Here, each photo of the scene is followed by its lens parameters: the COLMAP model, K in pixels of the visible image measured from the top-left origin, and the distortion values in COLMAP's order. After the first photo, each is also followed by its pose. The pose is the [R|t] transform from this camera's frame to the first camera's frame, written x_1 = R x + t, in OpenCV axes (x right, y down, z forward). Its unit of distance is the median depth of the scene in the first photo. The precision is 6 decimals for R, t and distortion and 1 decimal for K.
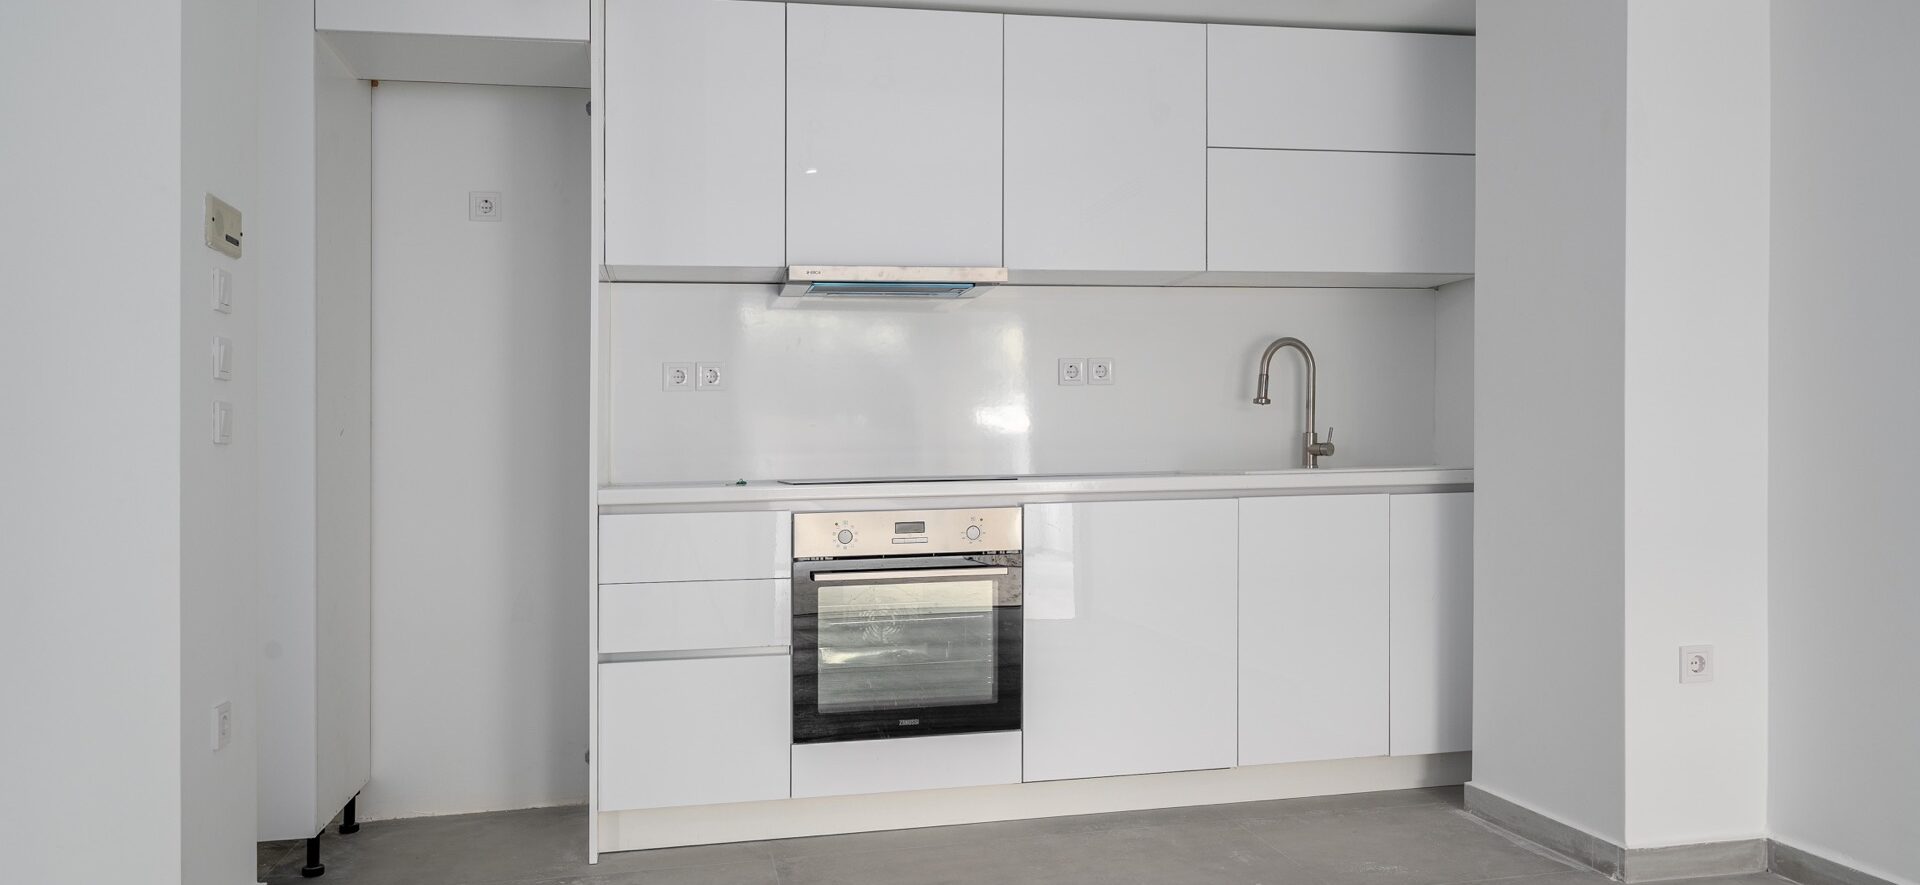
lens RADIAL K [[1377.7, 0, 960.0], [0, 1377.7, 442.5], [0, 0, 1]] dist [0.005626, 0.003414]
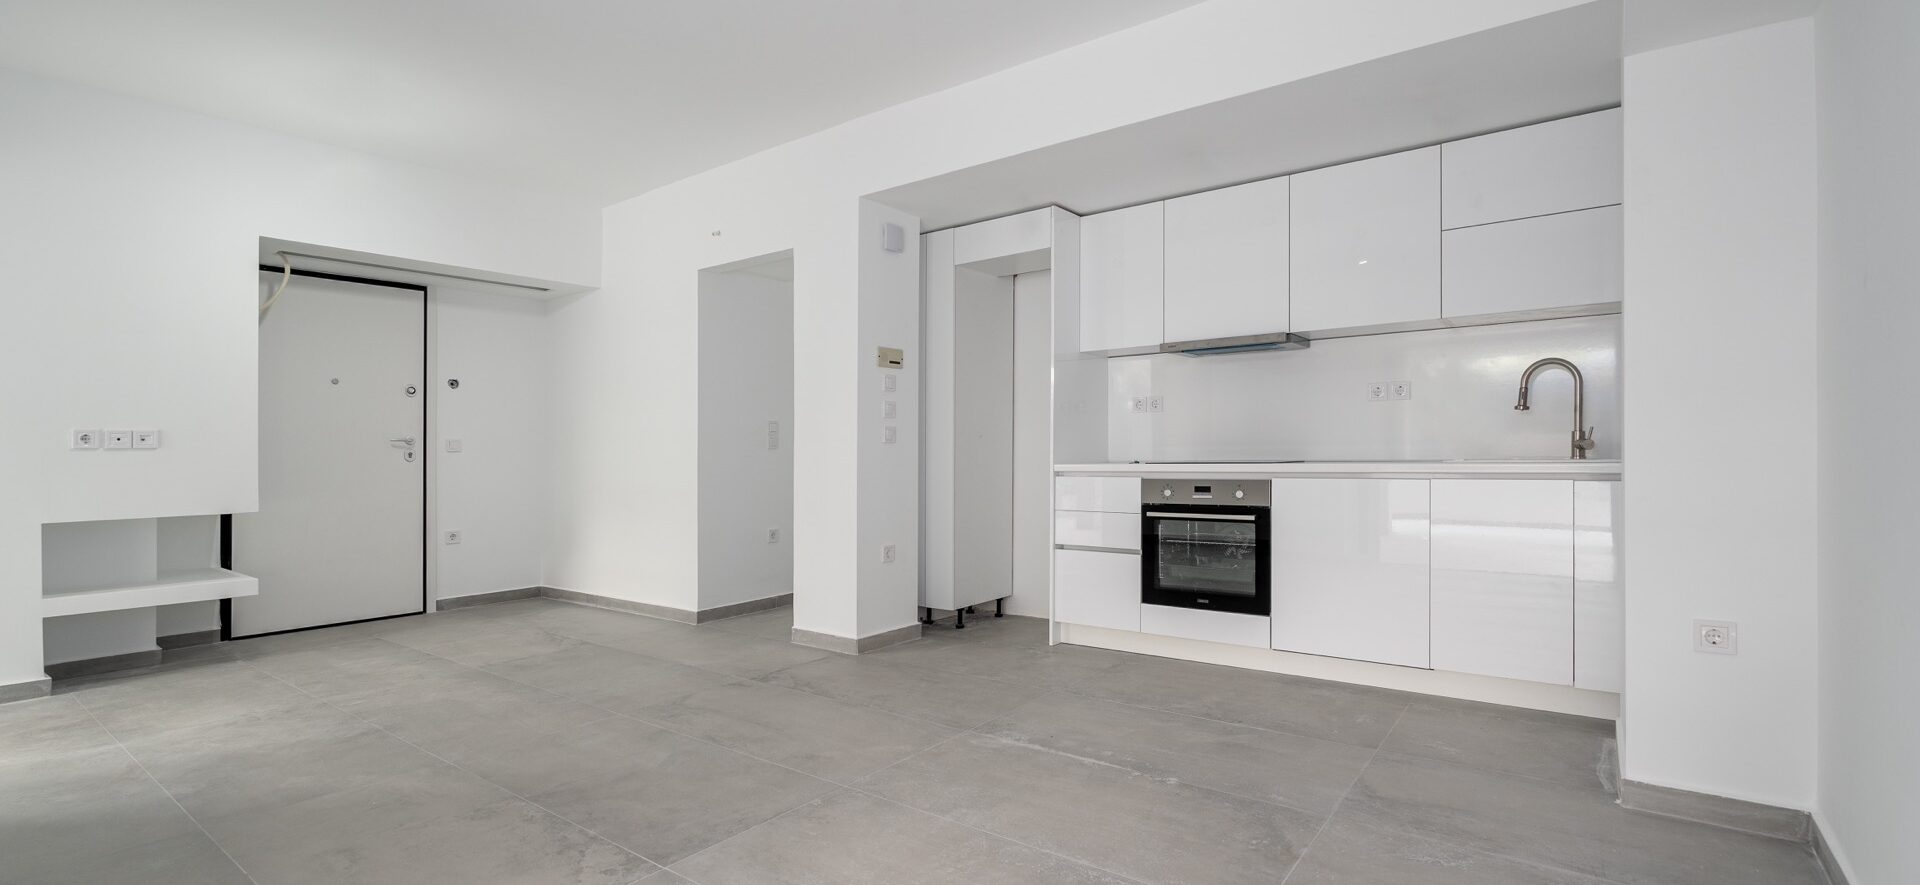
lens RADIAL K [[853.0, 0, 960.0], [0, 853.0, 442.5], [0, 0, 1]] dist [-0.004333, -0.000693]
pose [[0.640143, 0.000459, -0.768256, 0.583169], [0.006215, 0.999964, 0.005777, -0.005789], [0.768231, -0.008473, 0.640117, 0.070925]]
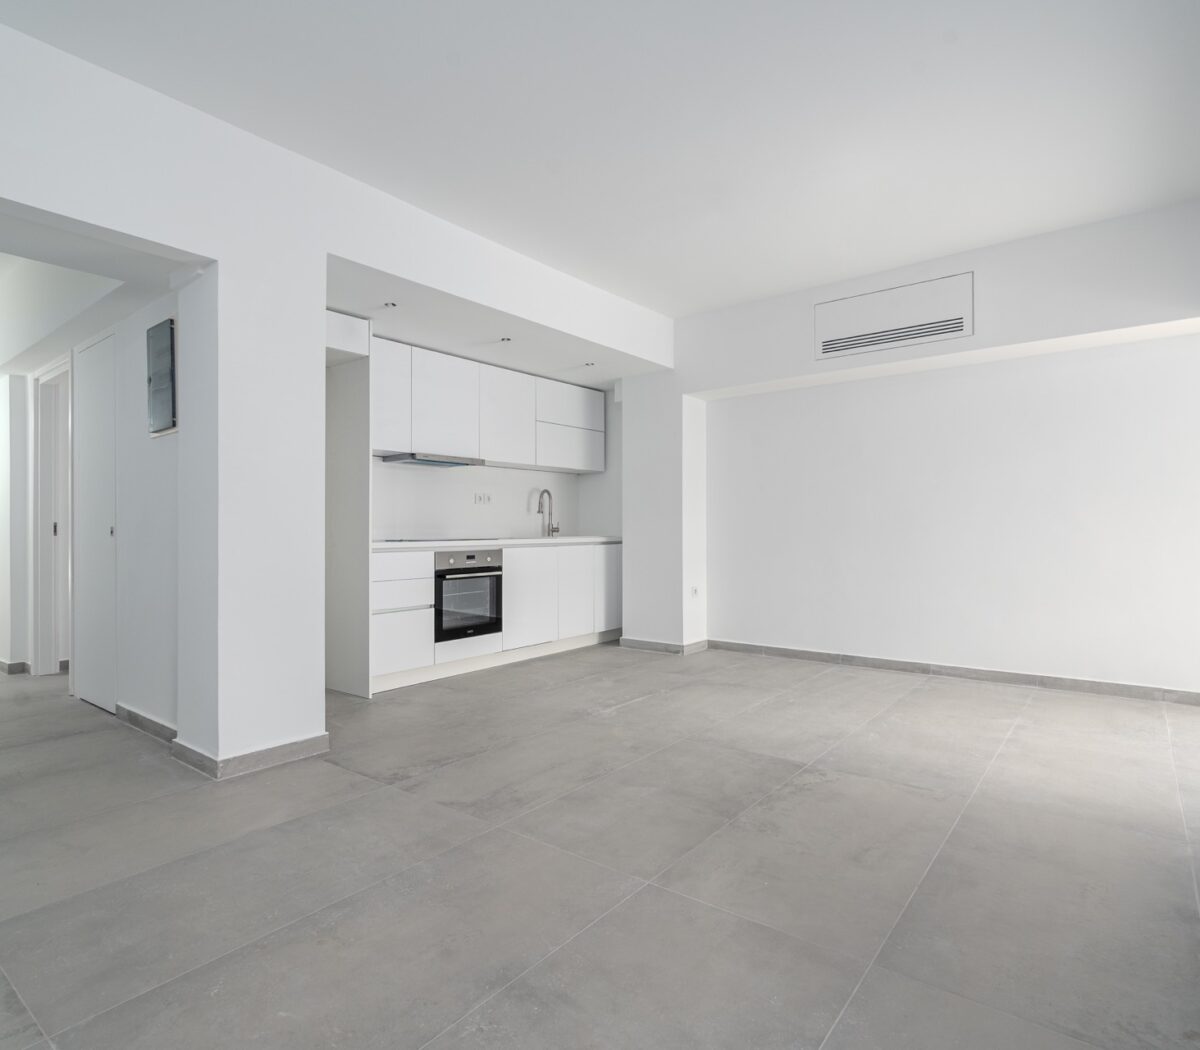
lens RADIAL K [[714.4, 0, 600.0], [0, 714.4, 525.0], [0, 0, 1]] dist [-0.001193, 0.000093]
pose [[0.763356, 0.015115, 0.645802, -0.714515], [-0.008651, 0.999876, -0.013176, 0.015437], [-0.645921, 0.004471, 0.763391, -0.198870]]
